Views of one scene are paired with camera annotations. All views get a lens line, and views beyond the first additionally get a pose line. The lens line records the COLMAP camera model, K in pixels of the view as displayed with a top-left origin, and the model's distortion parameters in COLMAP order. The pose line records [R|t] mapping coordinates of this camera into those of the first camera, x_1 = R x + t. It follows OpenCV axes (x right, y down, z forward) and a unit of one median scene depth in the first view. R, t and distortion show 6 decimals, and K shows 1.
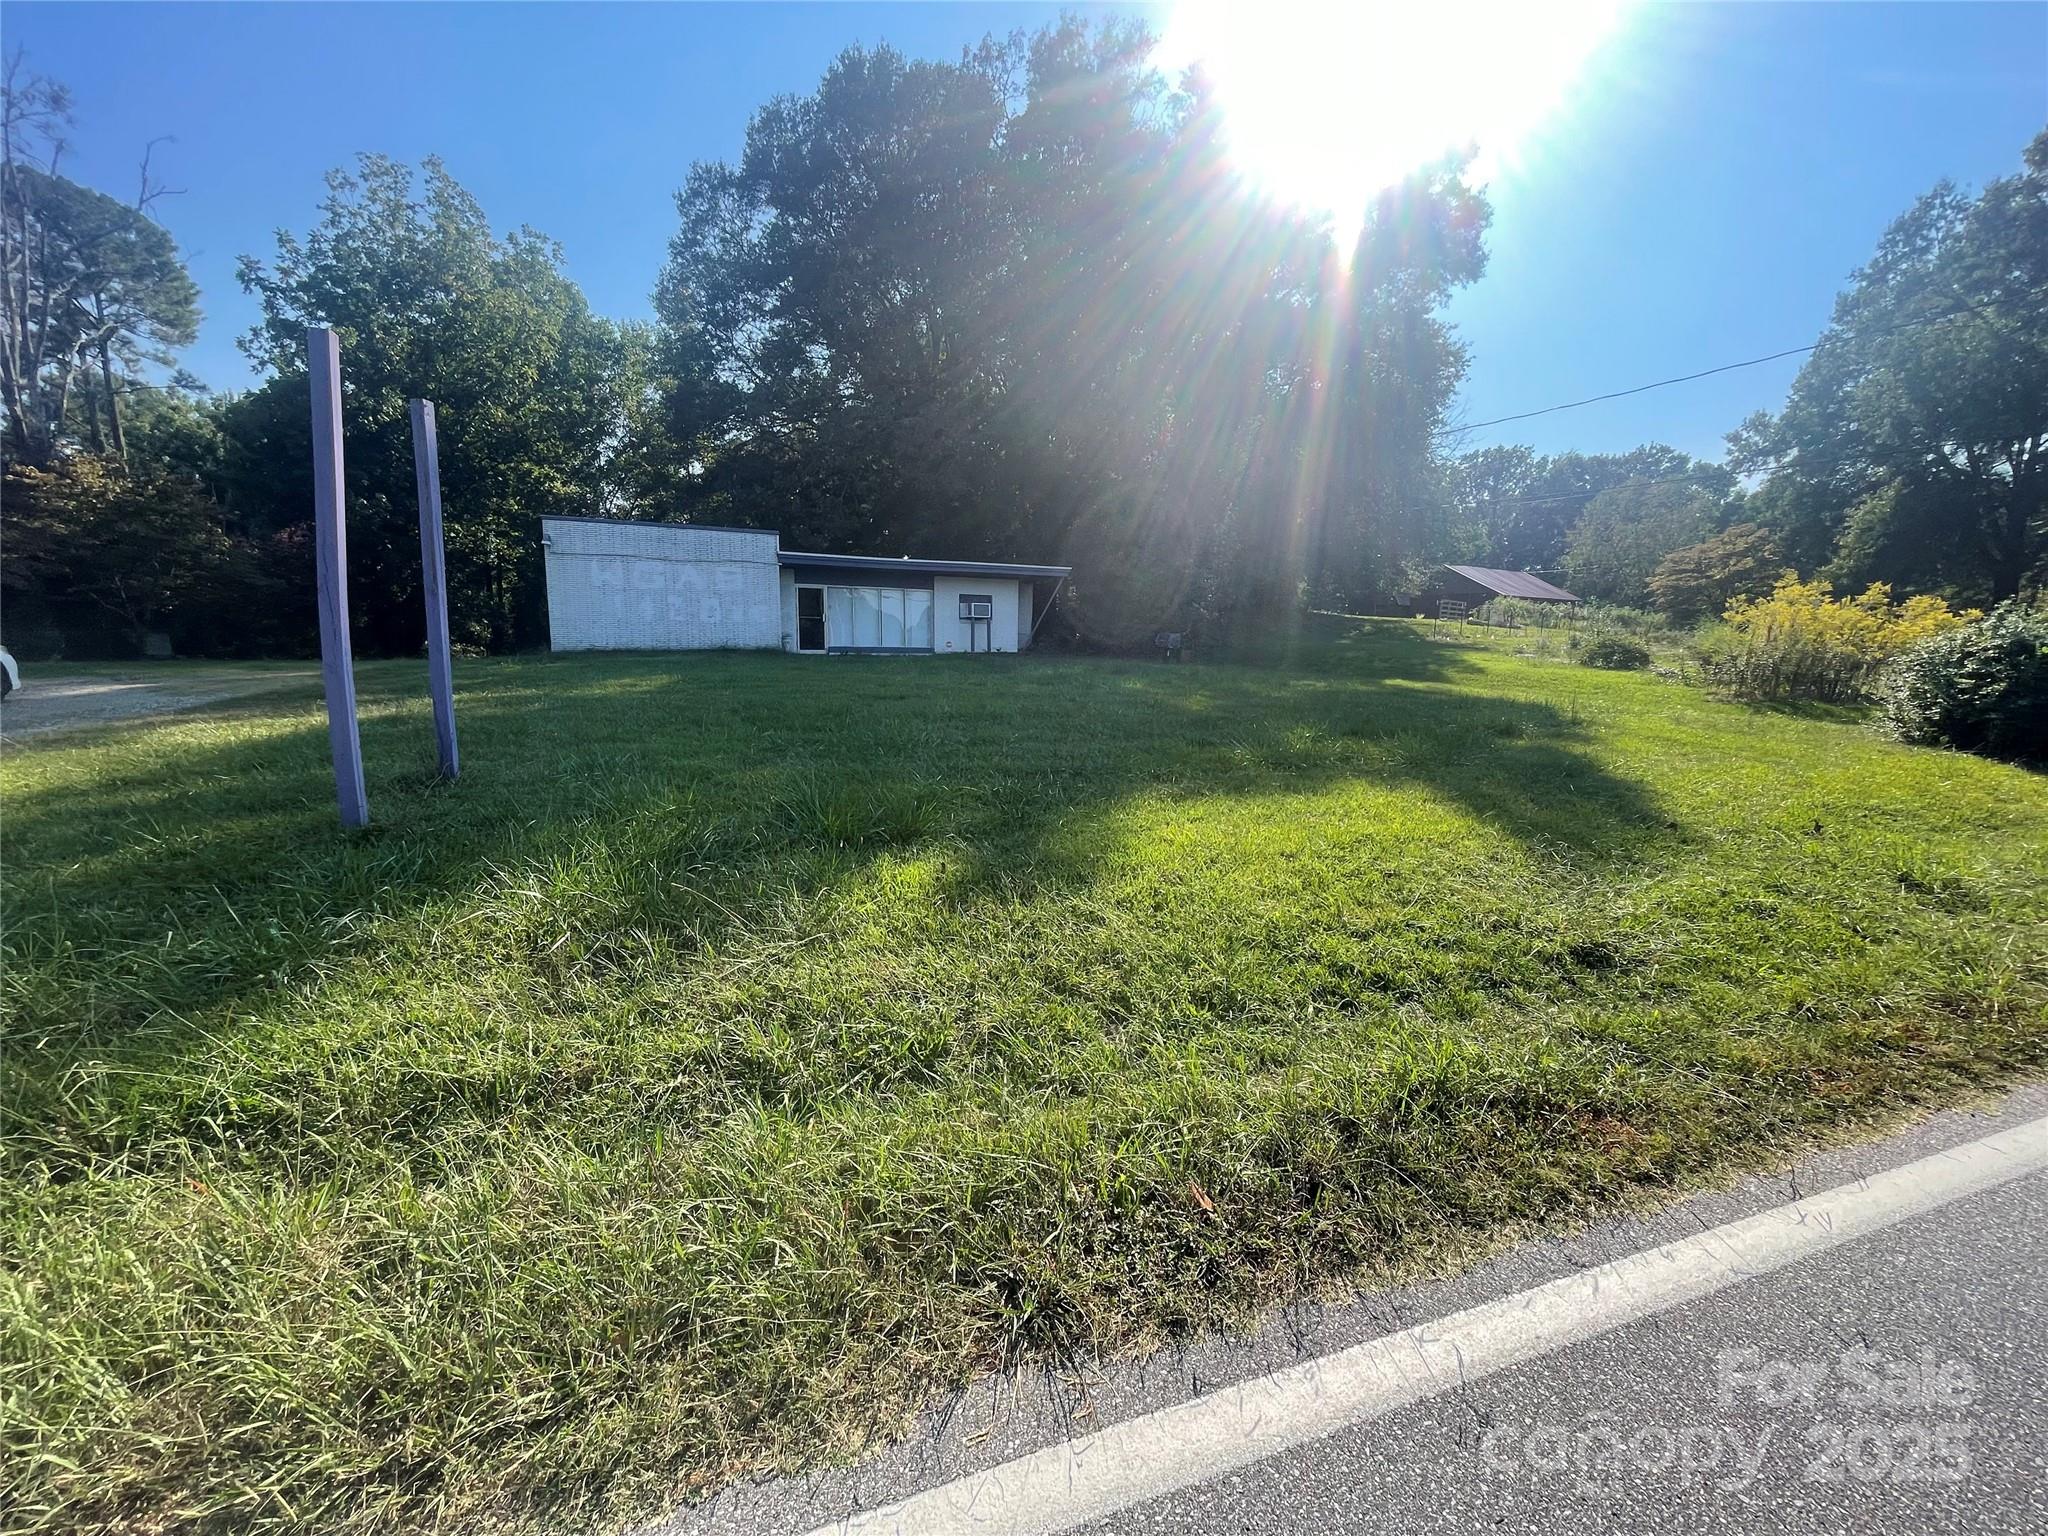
lens RADIAL K [[815.0, 0, 1027.7], [0, 815.0, 773.0], [0, 0, 1]] dist [0.013772, -0.008499]
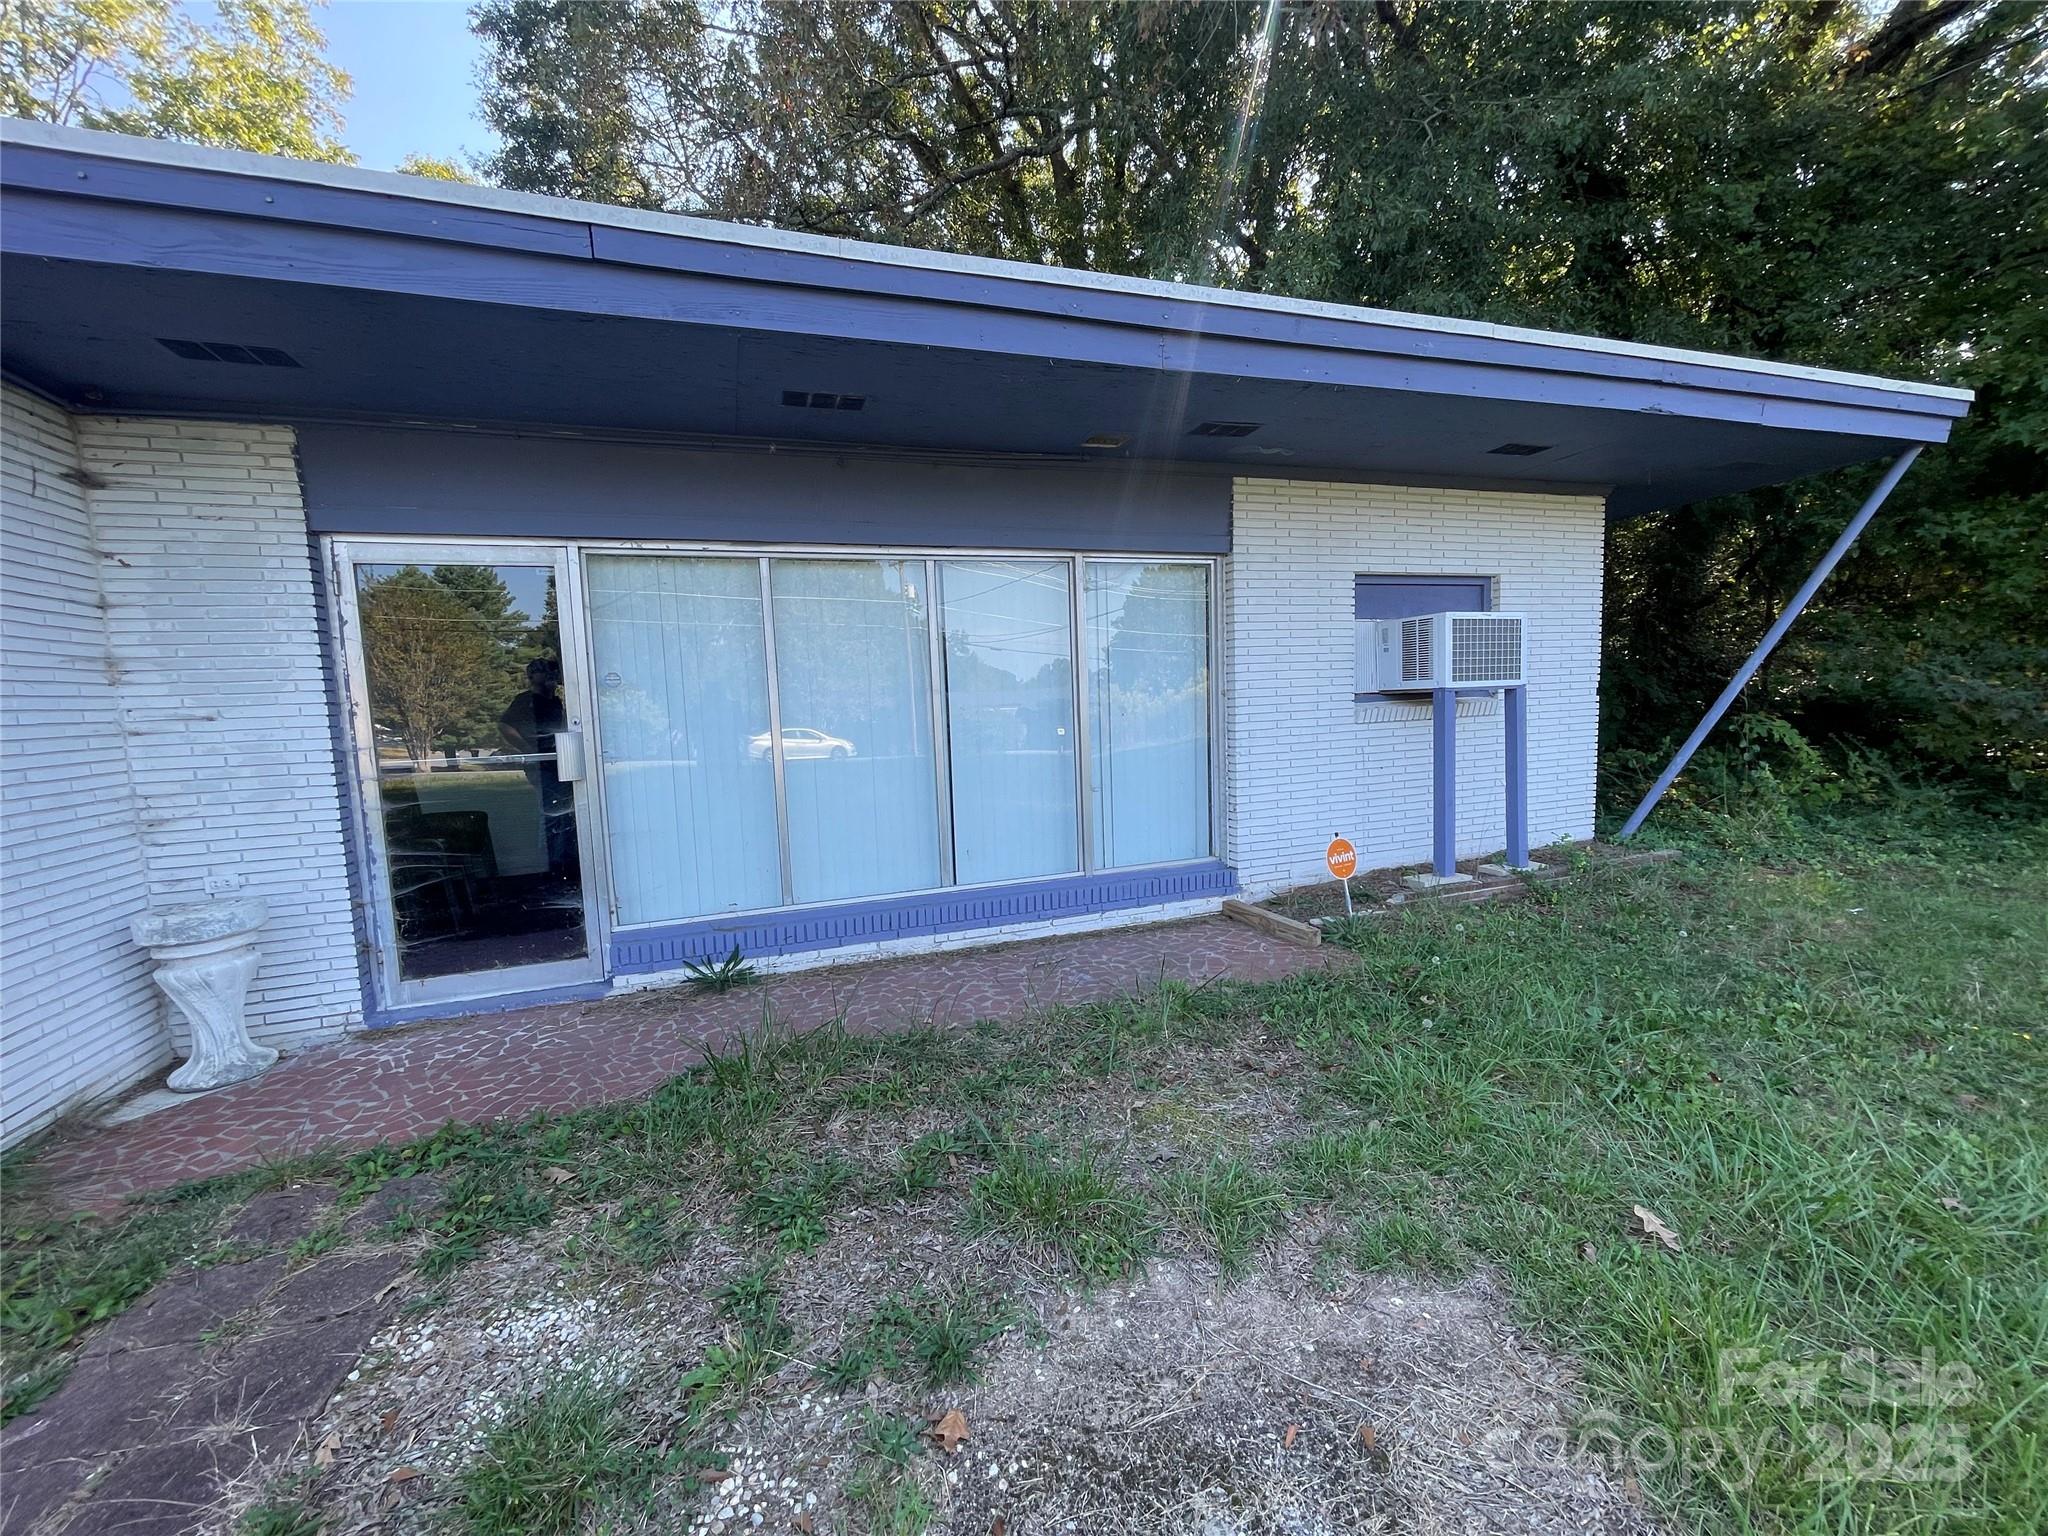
lens RADIAL K [[829.8, 0, 1024.0], [0, 829.8, 768.0], [0, 0, 1]] dist [-0.000598, 0.000066]
pose [[0.989569, -0.035420, -0.139634, -0.130060], [0.026107, 0.997345, -0.067976, -0.164372], [0.141671, 0.063622, 0.987867, 0.808382]]
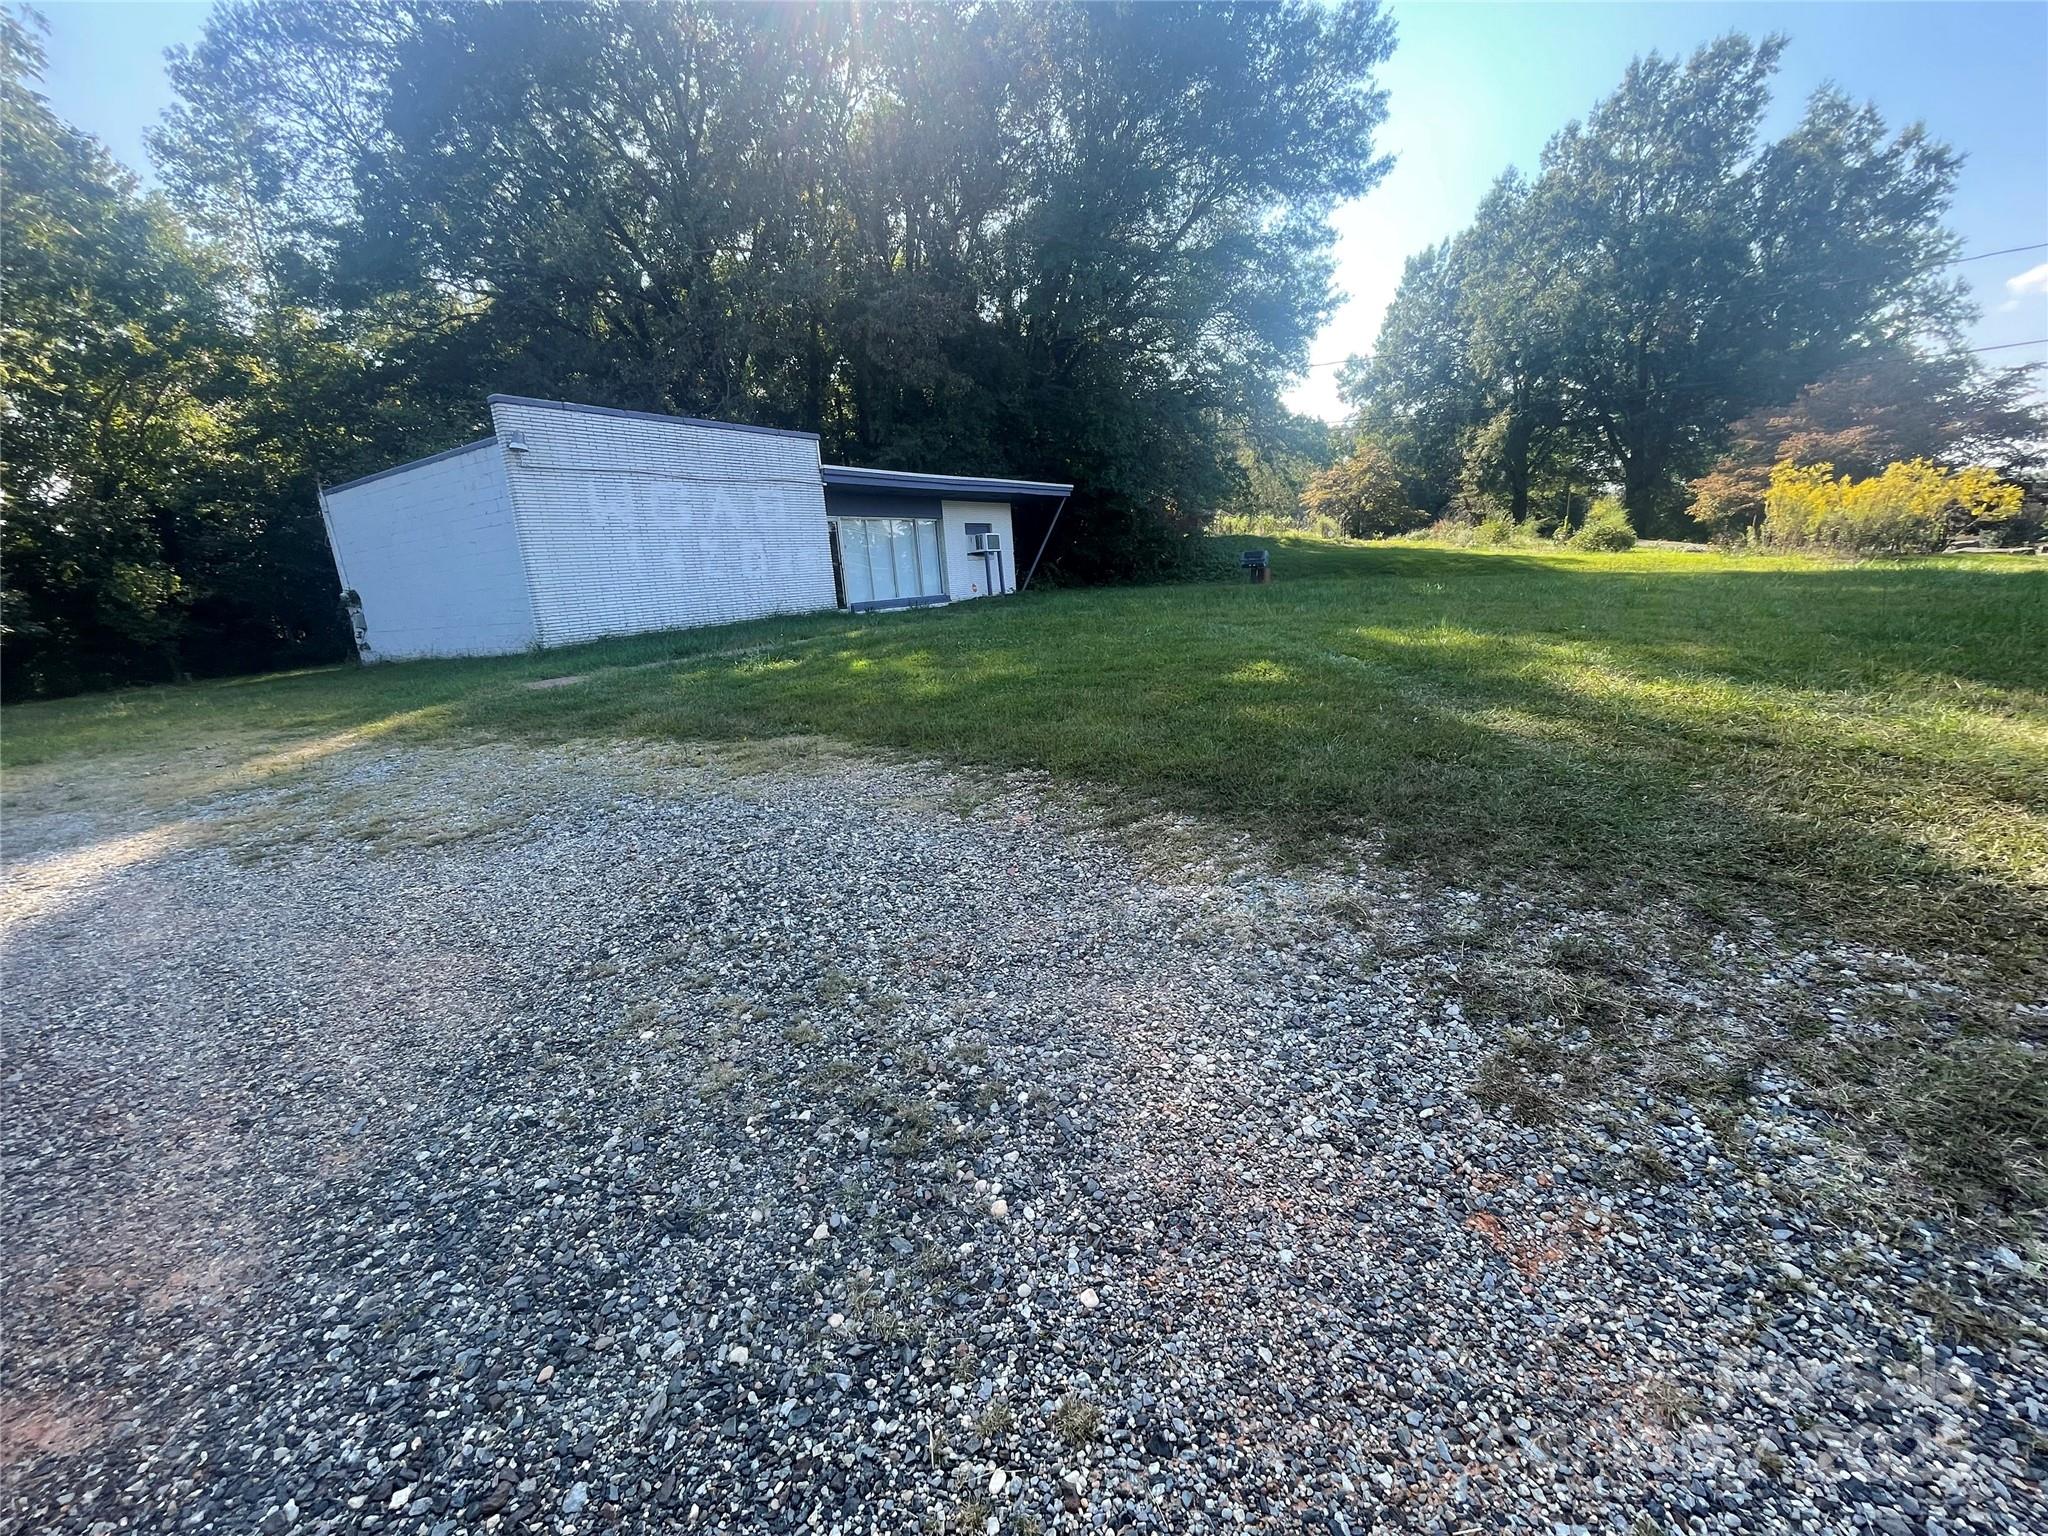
lens RADIAL K [[829.8, 0, 1024.0], [0, 829.8, 768.0], [0, 0, 1]] dist [-0.000598, 0.000066]
pose [[0.865841, -0.185673, 0.464592, -0.445618], [0.159448, 0.982574, 0.095526, -0.056161], [-0.474233, -0.008632, 0.880357, 0.273895]]
